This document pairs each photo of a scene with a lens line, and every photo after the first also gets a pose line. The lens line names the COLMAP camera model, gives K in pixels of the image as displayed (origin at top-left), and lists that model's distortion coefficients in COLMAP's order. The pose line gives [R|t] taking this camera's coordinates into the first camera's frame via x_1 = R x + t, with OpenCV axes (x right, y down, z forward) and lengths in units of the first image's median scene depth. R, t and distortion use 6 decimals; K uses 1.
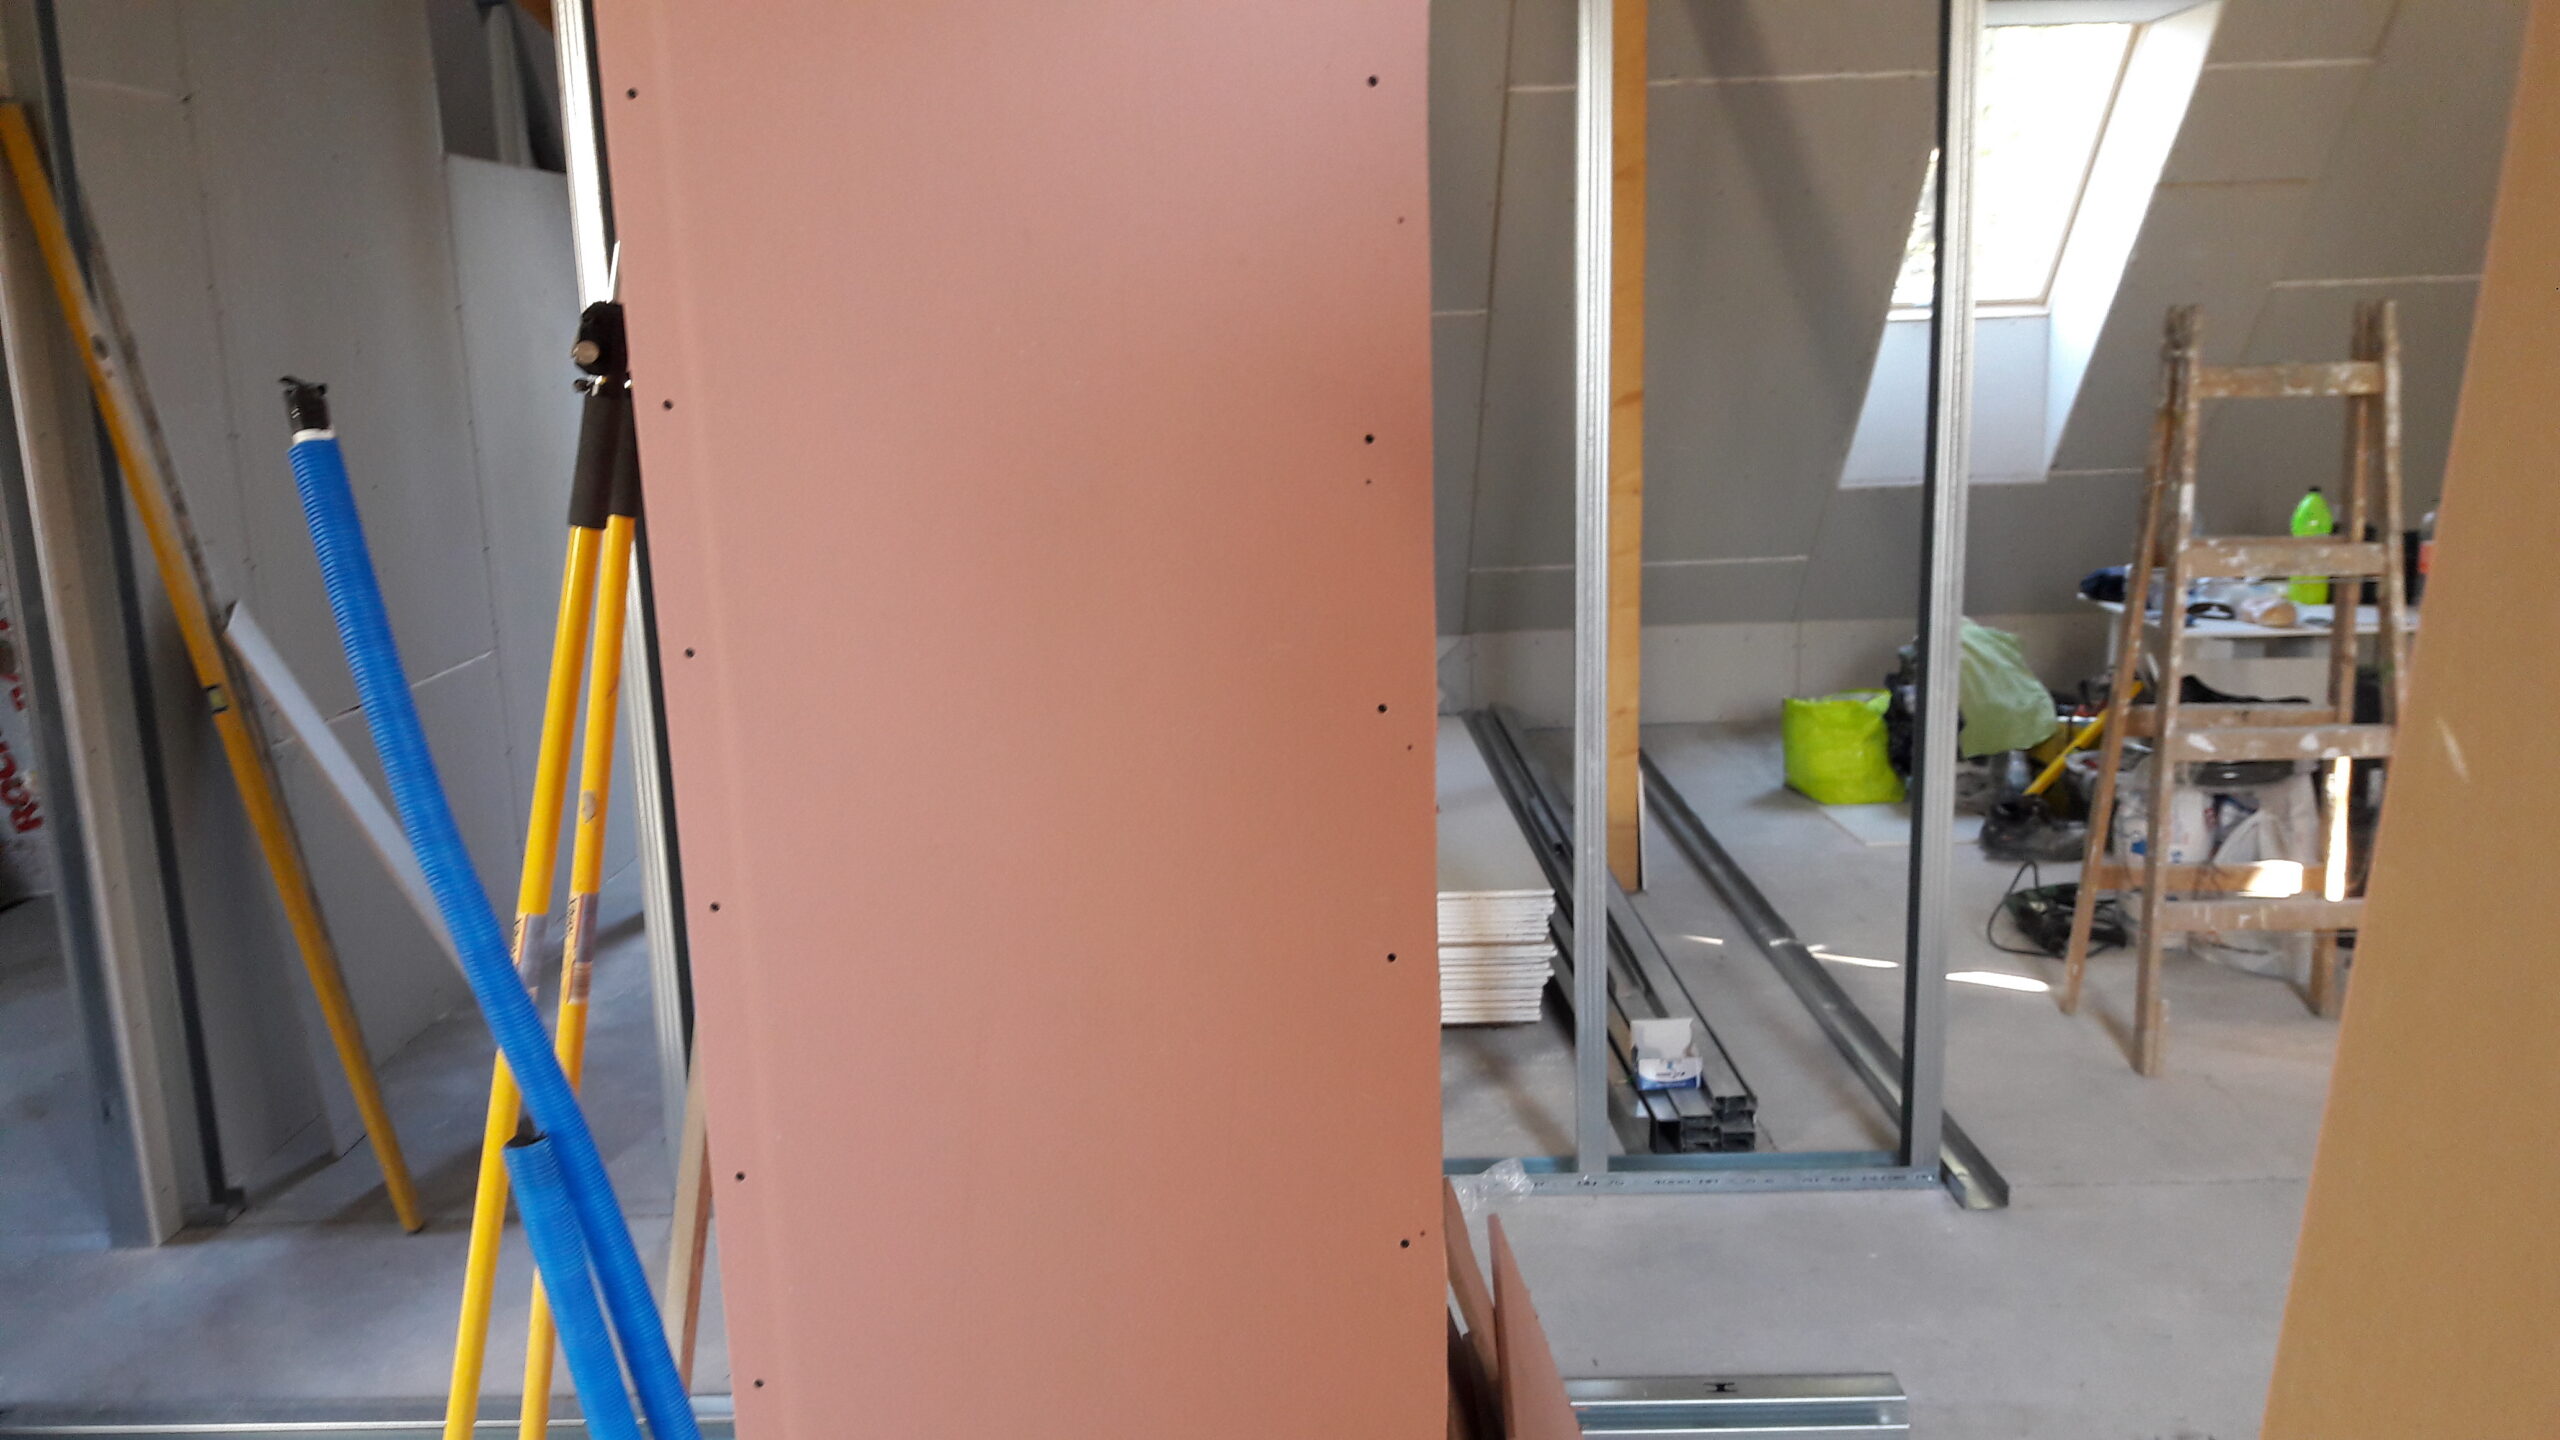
lens RADIAL K [[2130.8, 0, 1273.3], [0, 2130.8, 732.0], [0, 0, 1]] dist [0.028667, -0.094732]
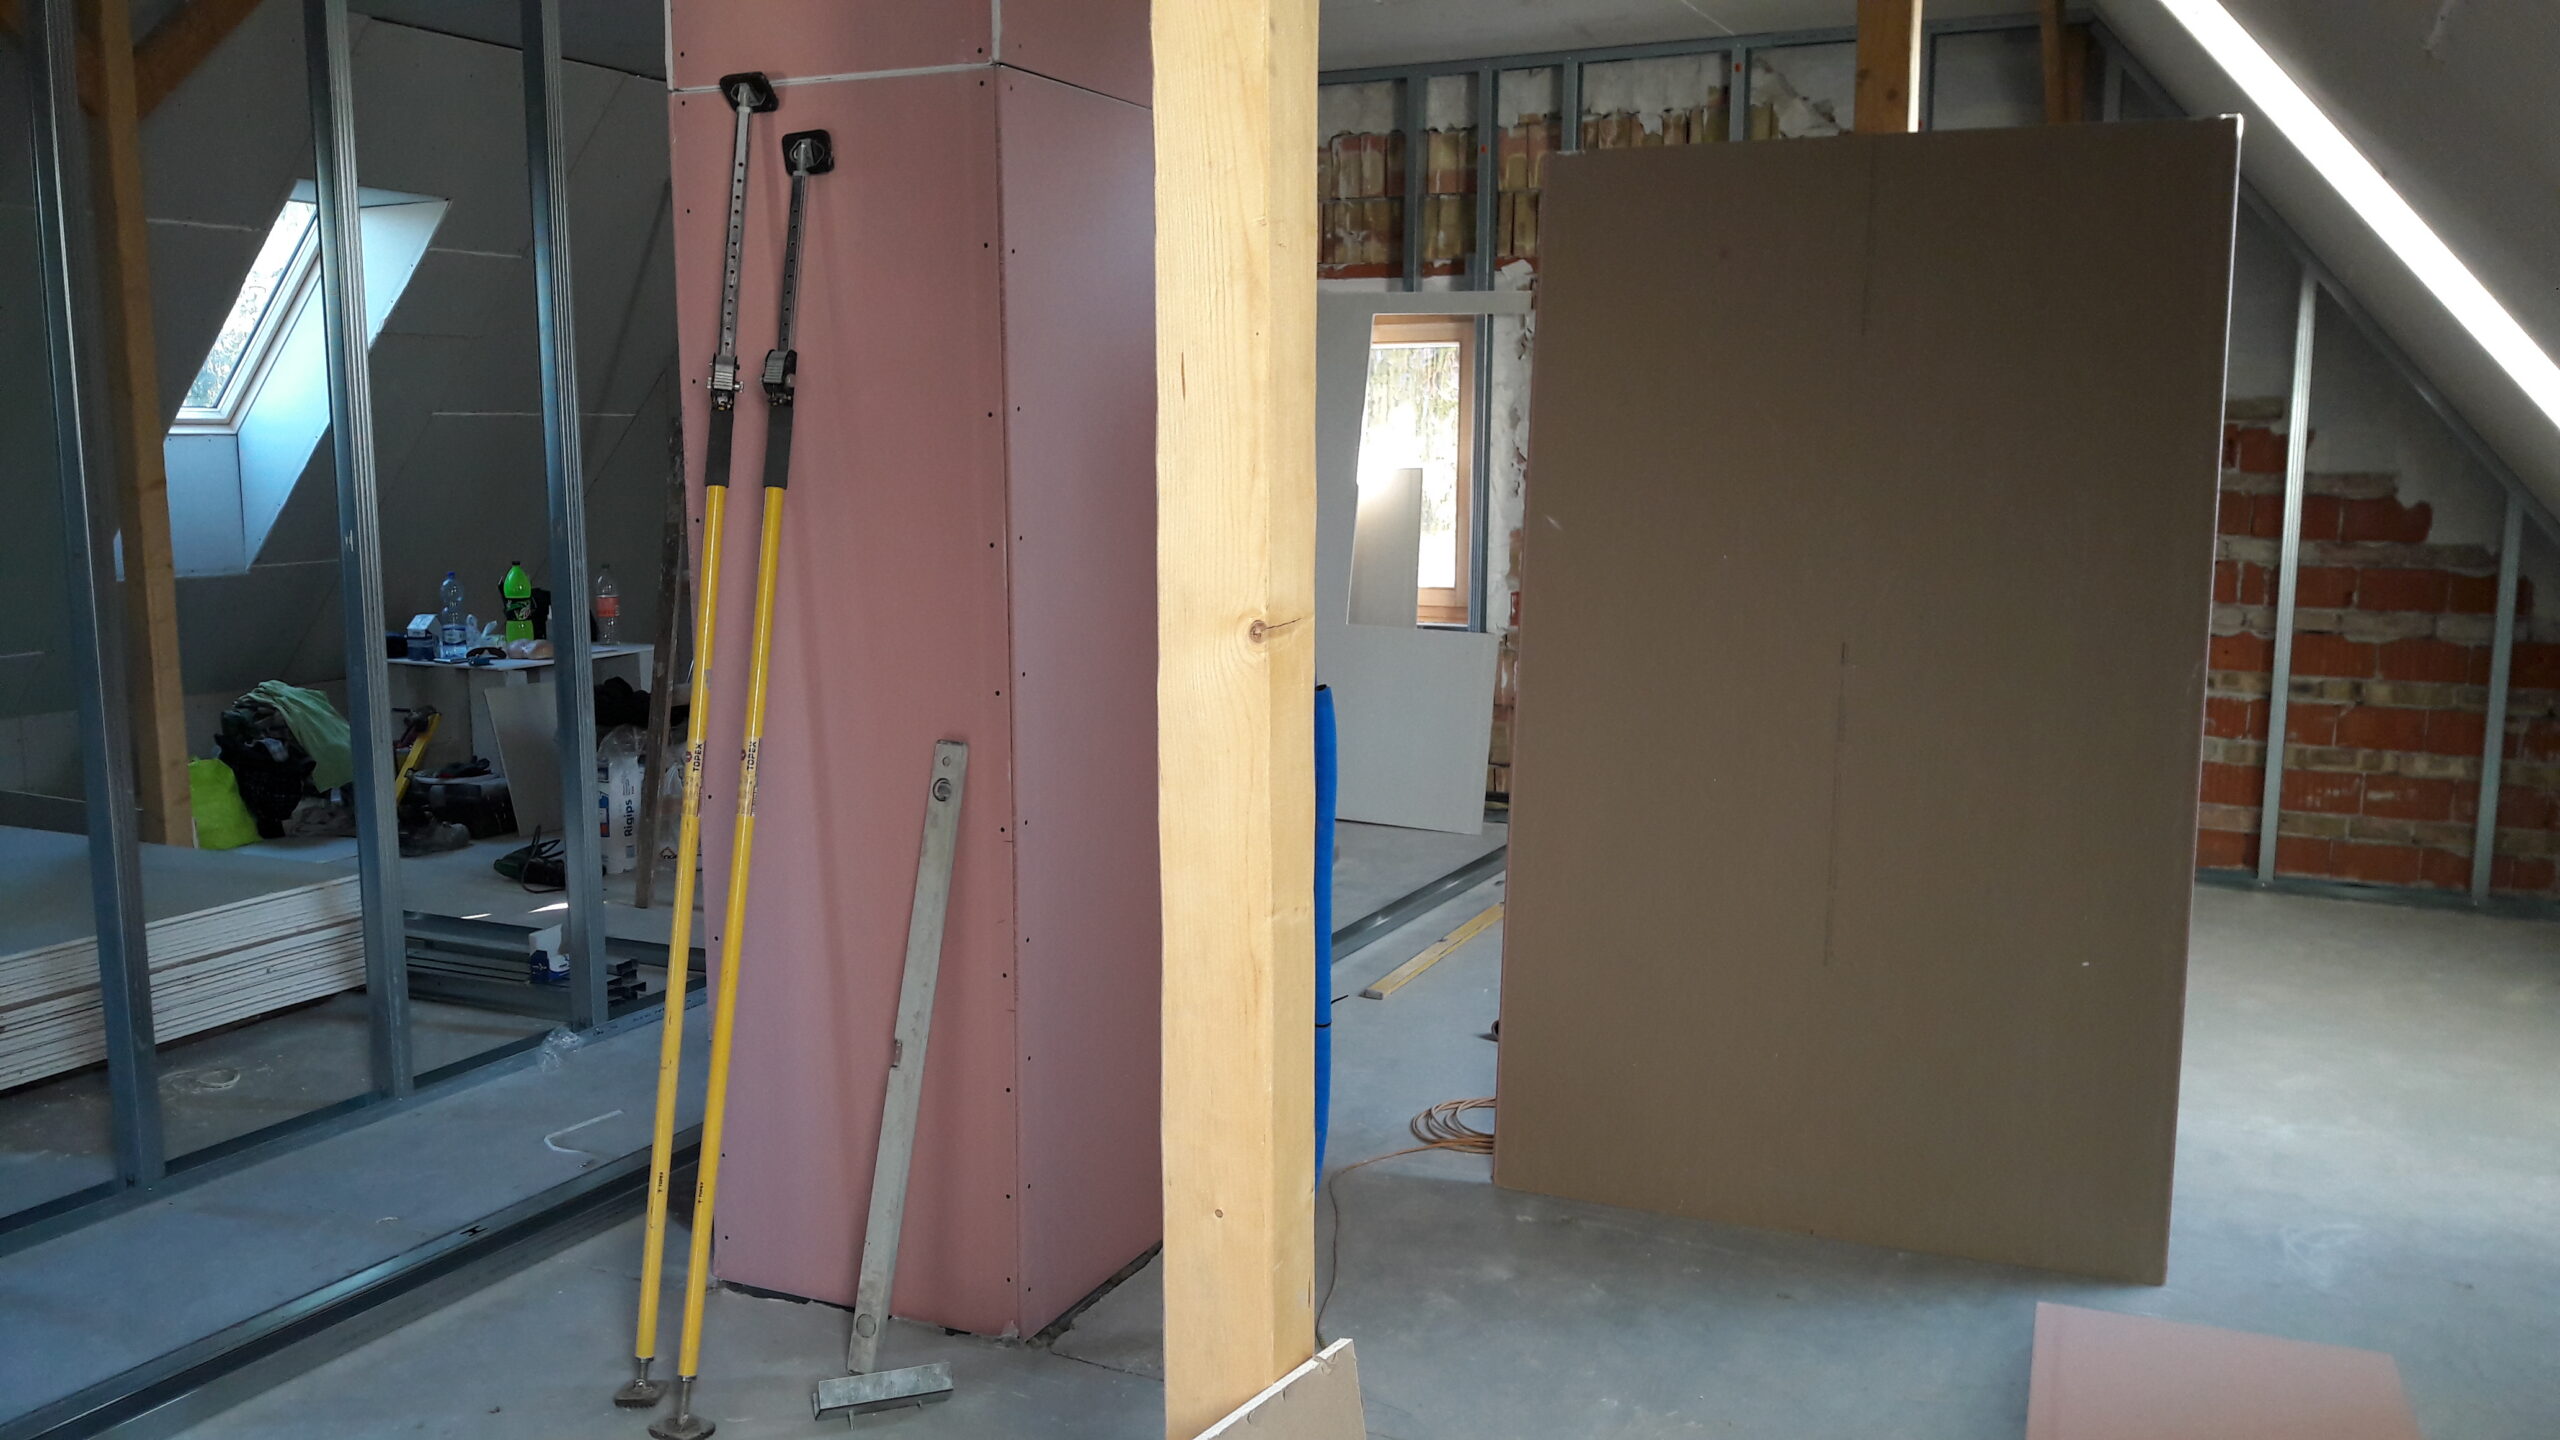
lens RADIAL K [[2130.8, 0, 1269.5], [0, 2130.8, 729.6], [0, 0, 1]] dist [0.028667, -0.094732]
pose [[0.422487, -0.098329, 0.901019, -0.529499], [0.164297, 0.985938, 0.030557, 0.028101], [-0.891353, 0.135125, 0.432701, -0.006169]]
